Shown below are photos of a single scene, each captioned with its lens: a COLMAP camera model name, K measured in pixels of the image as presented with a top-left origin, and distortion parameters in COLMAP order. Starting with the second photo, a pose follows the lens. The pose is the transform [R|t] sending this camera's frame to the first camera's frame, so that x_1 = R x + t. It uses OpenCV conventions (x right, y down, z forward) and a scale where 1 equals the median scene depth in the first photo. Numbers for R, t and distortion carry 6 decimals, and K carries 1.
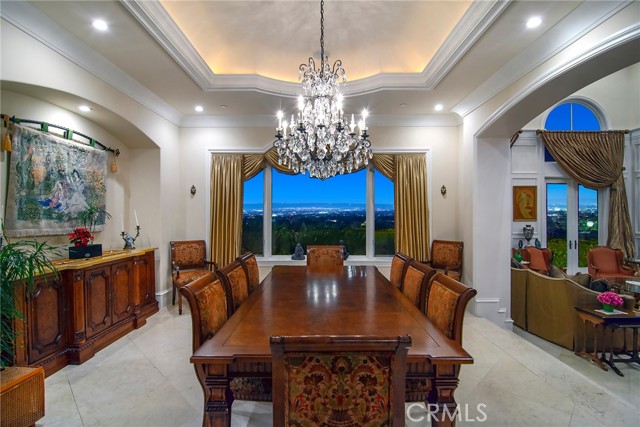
lens RADIAL K [[317.6, 0, 320.1], [0, 317.6, 222.5], [0, 0, 1]] dist [-0.019485, -0.000656]
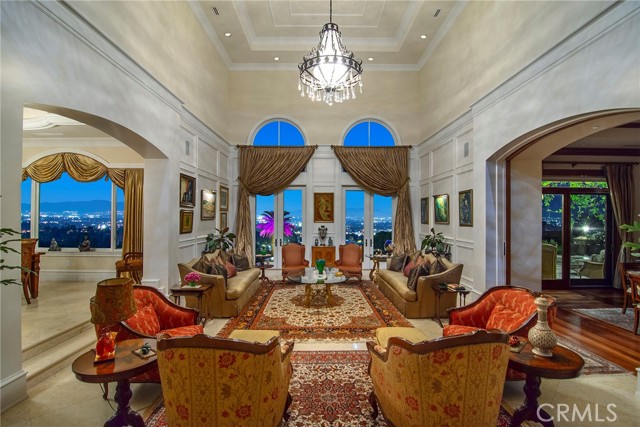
lens RADIAL K [[317.6, 0, 320.1], [0, 317.6, 222.5], [0, 0, 1]] dist [-0.019485, -0.000656]
pose [[0.999587, 0.005663, 0.028177, 0.604891], [-0.005558, 0.999977, -0.003778, -0.000141], [-0.028198, 0.003620, 0.999596, -0.182552]]
